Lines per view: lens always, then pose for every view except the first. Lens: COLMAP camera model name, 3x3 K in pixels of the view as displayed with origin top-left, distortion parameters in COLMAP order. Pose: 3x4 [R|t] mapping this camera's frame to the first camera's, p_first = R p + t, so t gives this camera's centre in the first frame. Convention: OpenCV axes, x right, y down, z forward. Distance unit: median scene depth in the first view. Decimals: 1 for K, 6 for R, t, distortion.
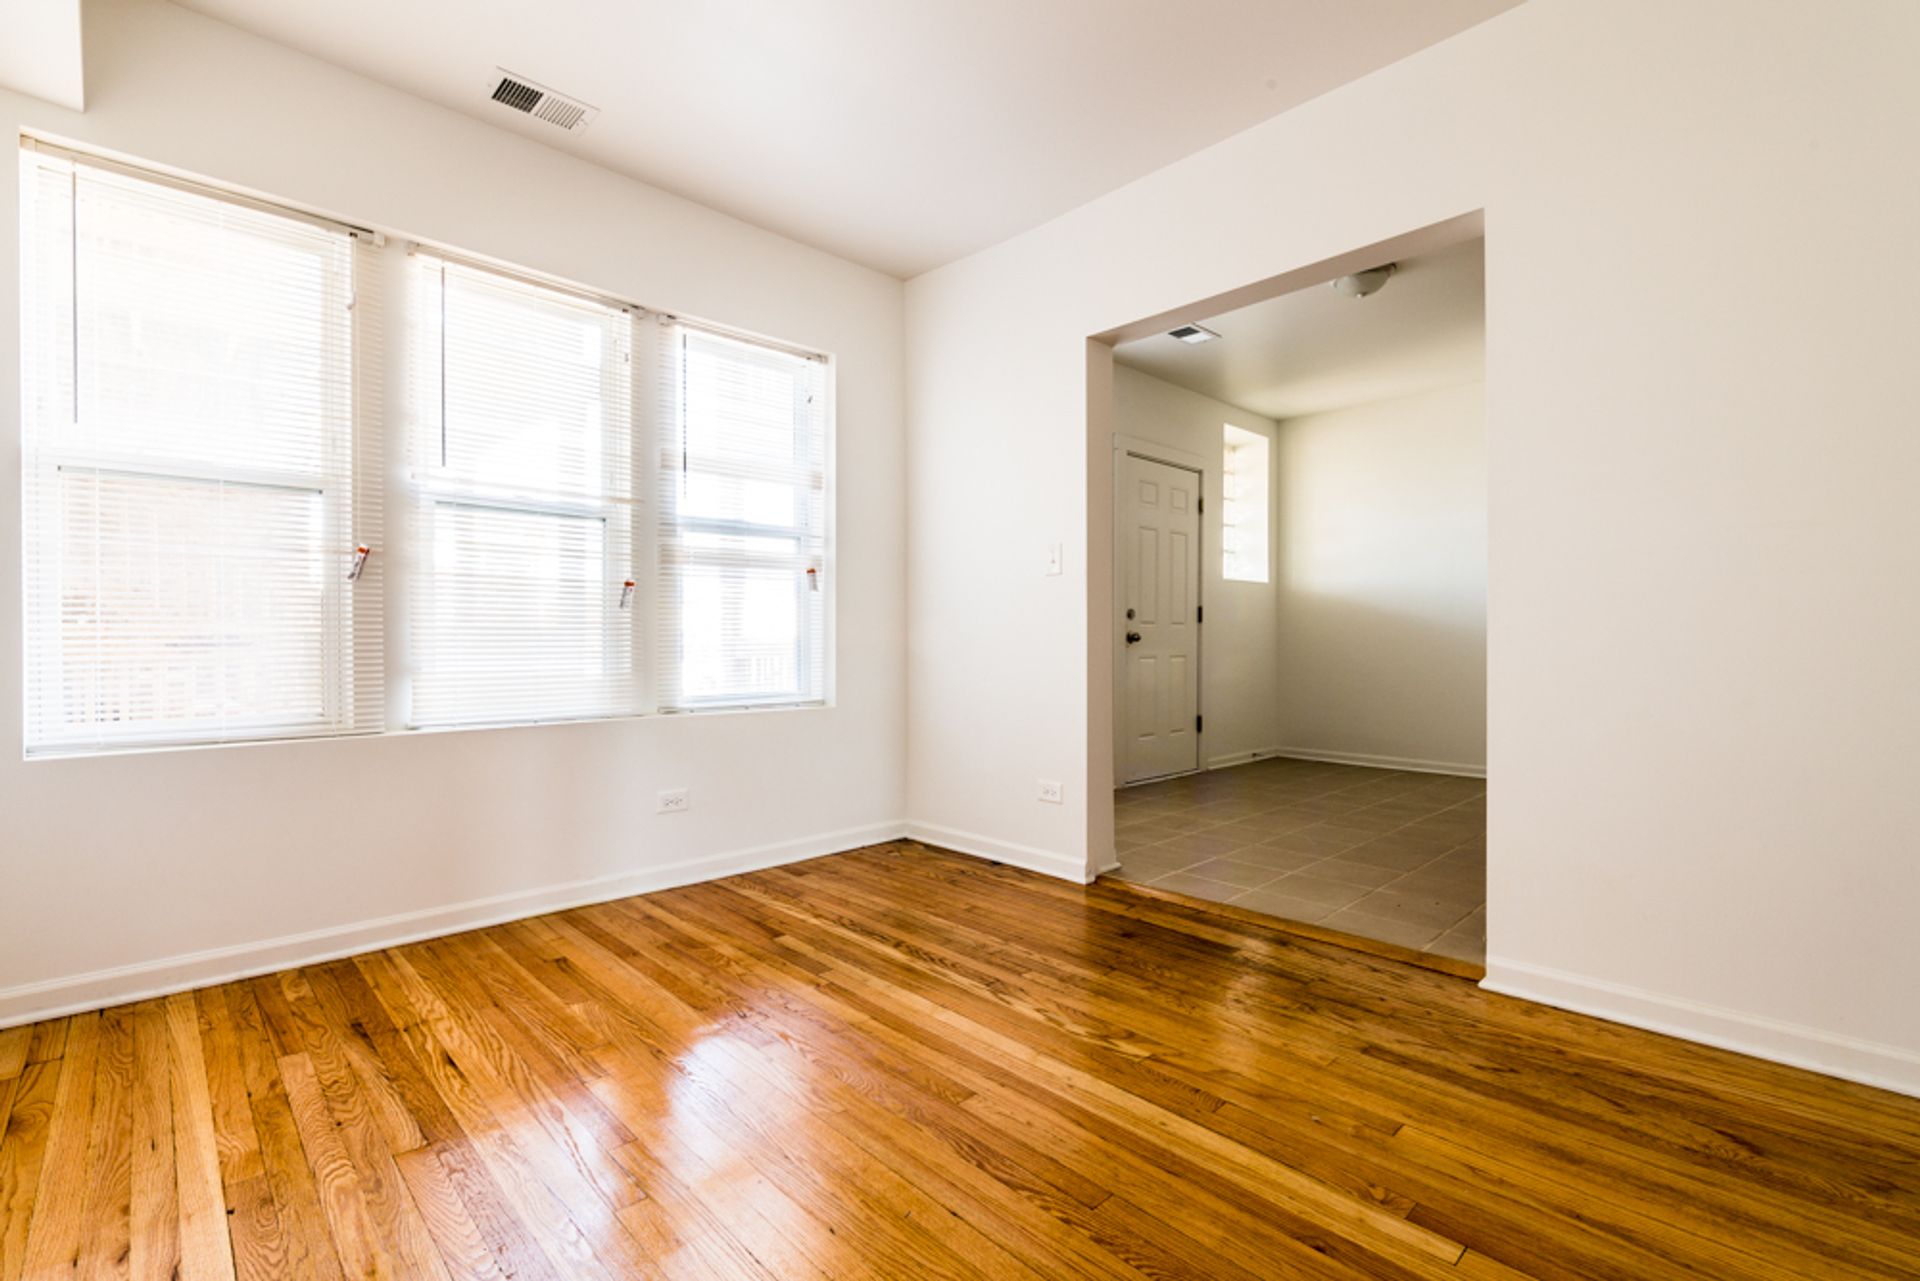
lens RADIAL K [[877.6, 0, 969.4], [0, 877.6, 638.9], [0, 0, 1]] dist [0.004736, -0.004899]
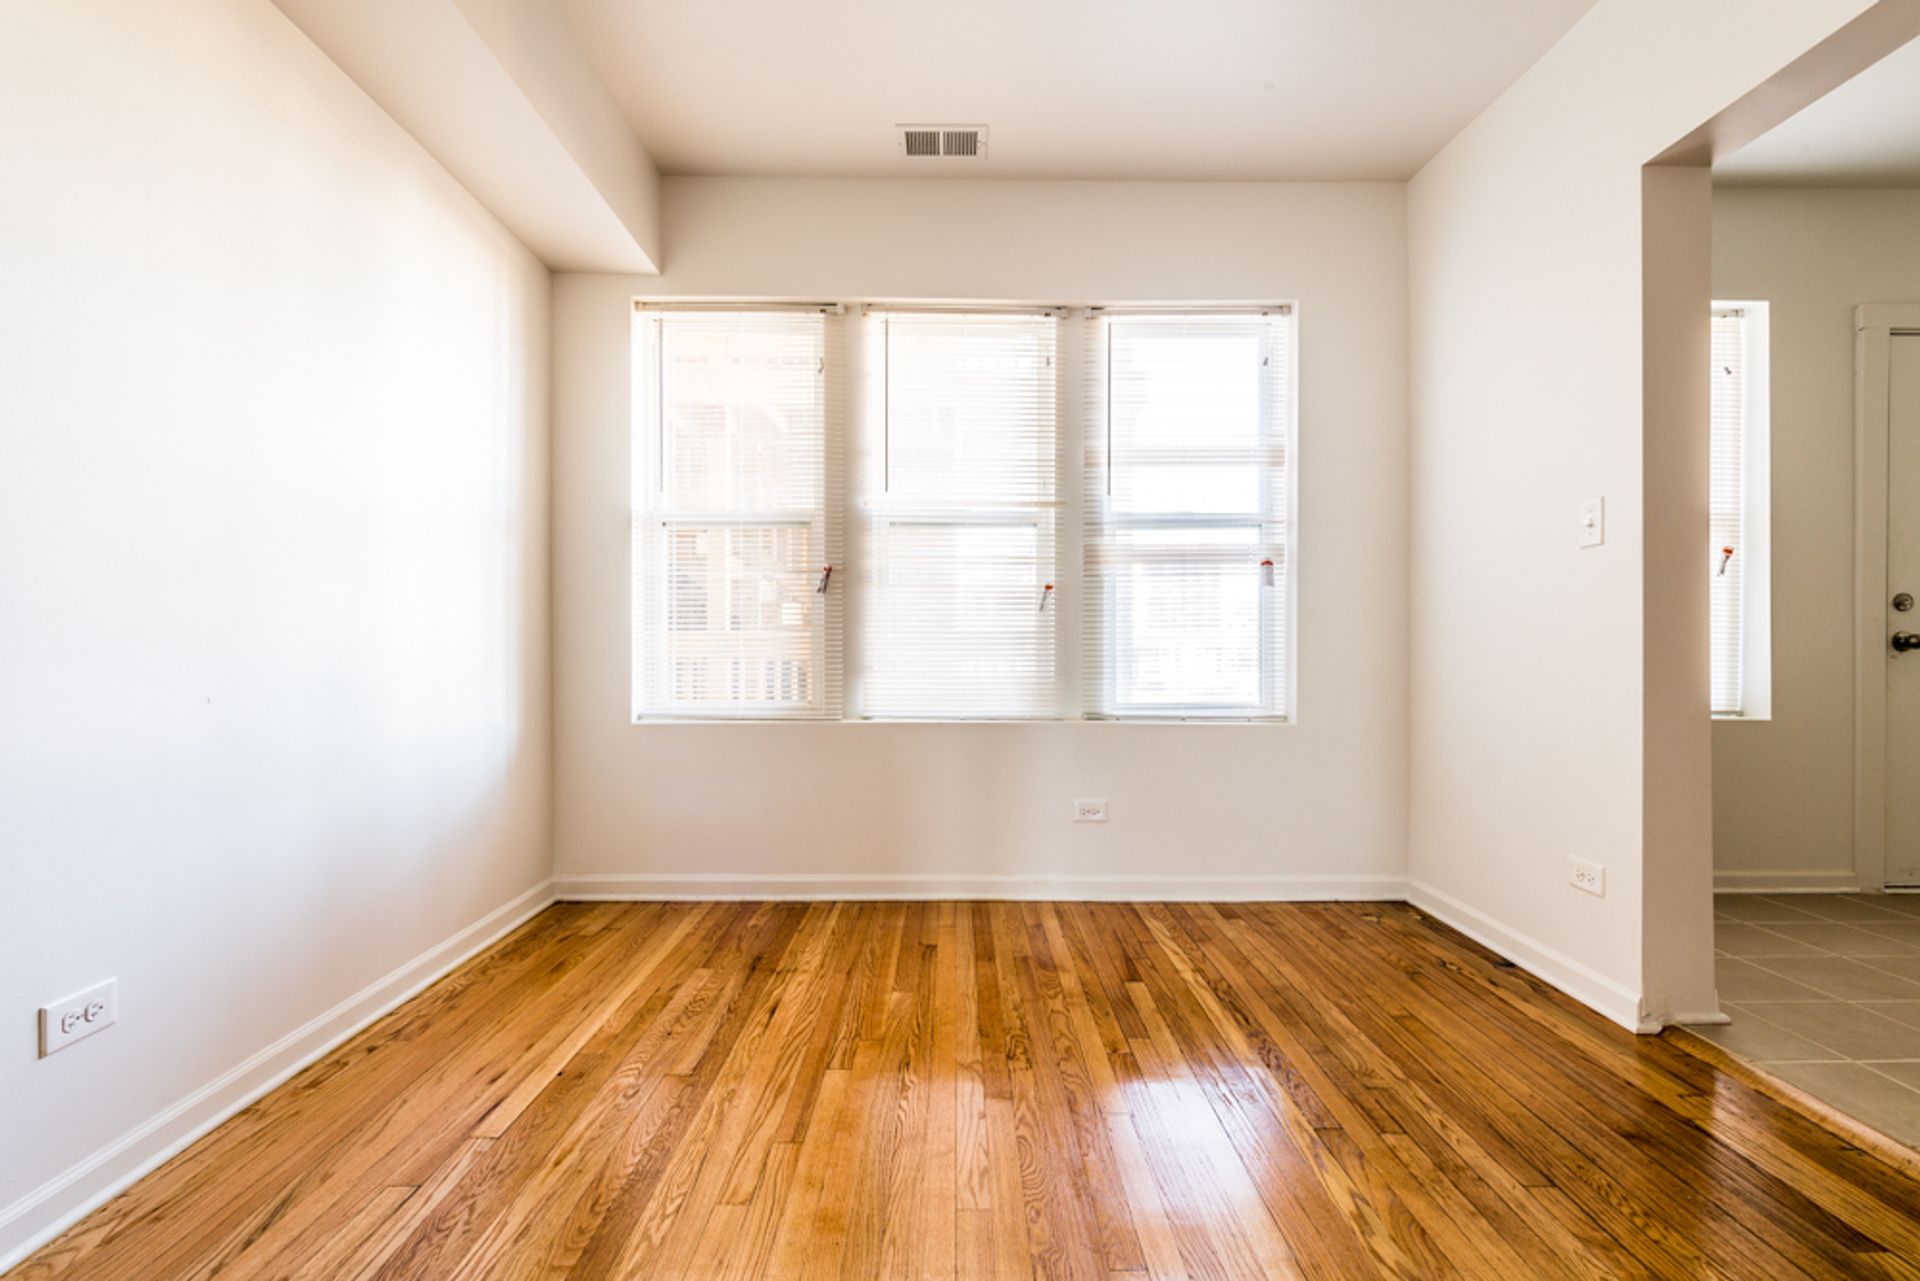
lens RADIAL K [[877.6, 0, 958.7], [0, 877.6, 638.9], [0, 0, 1]] dist [0.004736, -0.004899]
pose [[0.712388, 0.000234, -0.701786, 0.250407], [-0.002422, 0.999995, -0.002126, -0.001604], [0.701782, 0.003214, 0.712385, 0.227826]]
